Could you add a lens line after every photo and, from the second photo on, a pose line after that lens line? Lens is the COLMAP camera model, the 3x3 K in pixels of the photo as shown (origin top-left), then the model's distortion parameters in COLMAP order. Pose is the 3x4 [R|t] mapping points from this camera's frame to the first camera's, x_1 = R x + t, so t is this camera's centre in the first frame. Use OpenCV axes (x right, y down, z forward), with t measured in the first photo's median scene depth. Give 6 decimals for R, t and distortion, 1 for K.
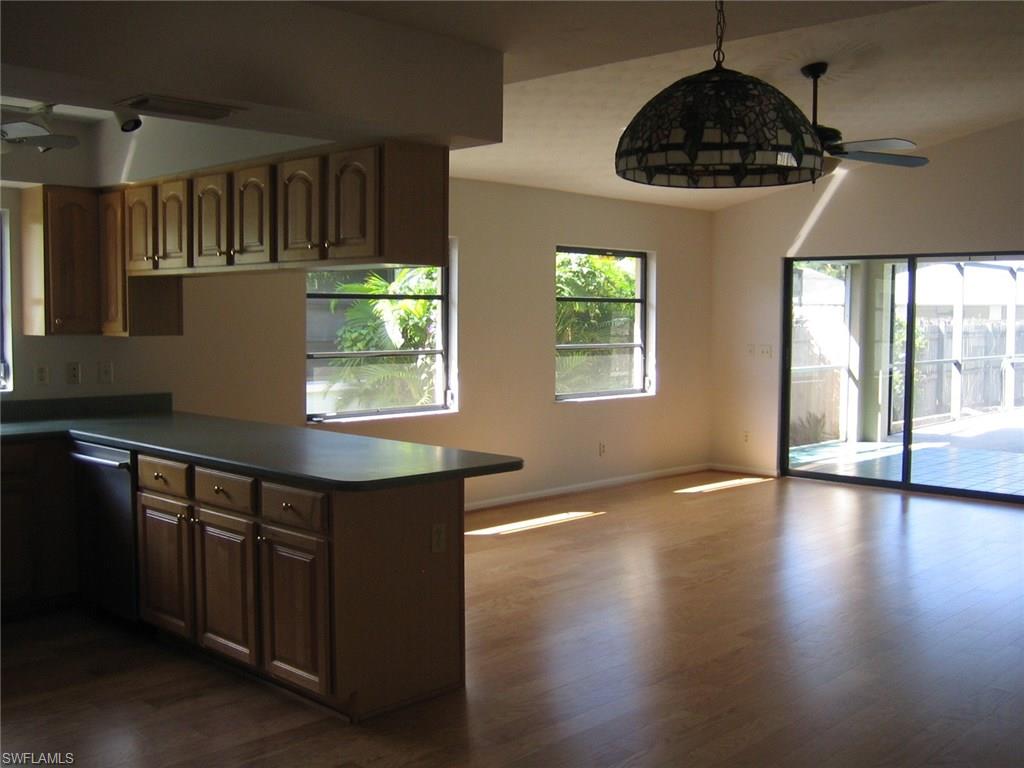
lens RADIAL K [[1089.6, 0, 512.0], [0, 1089.6, 384.0], [0, 0, 1]] dist [-0.106382, 0.018330]
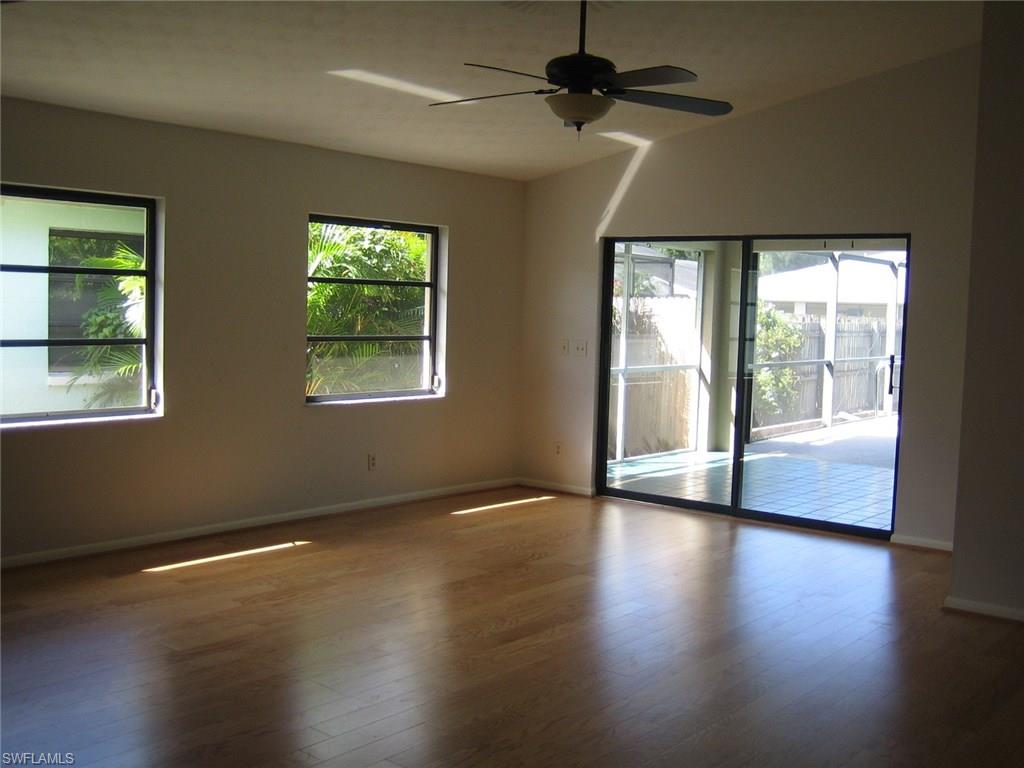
lens RADIAL K [[1089.6, 0, 512.0], [0, 1089.6, 384.0], [0, 0, 1]] dist [-0.106382, 0.018330]
pose [[0.996870, 0.018567, 0.076848, 0.110291], [-0.019238, 0.999783, 0.007996, -0.007310], [-0.076683, -0.009449, 0.997011, 0.147022]]
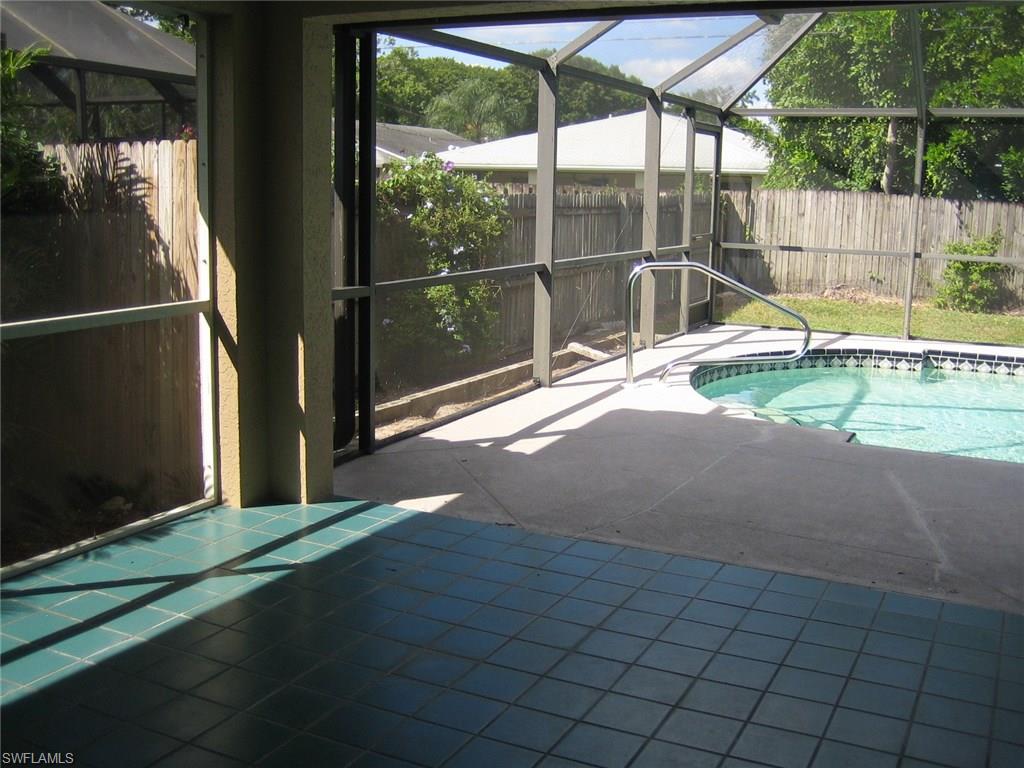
lens RADIAL K [[1089.6, 0, 512.0], [0, 1089.6, 384.0], [0, 0, 1]] dist [-0.106382, 0.018330]
pose [[0.954419, -0.031270, 0.296829, 0.369079], [-0.004667, 0.992811, 0.119597, -0.041366], [-0.298435, -0.115532, 0.947412, 0.766978]]
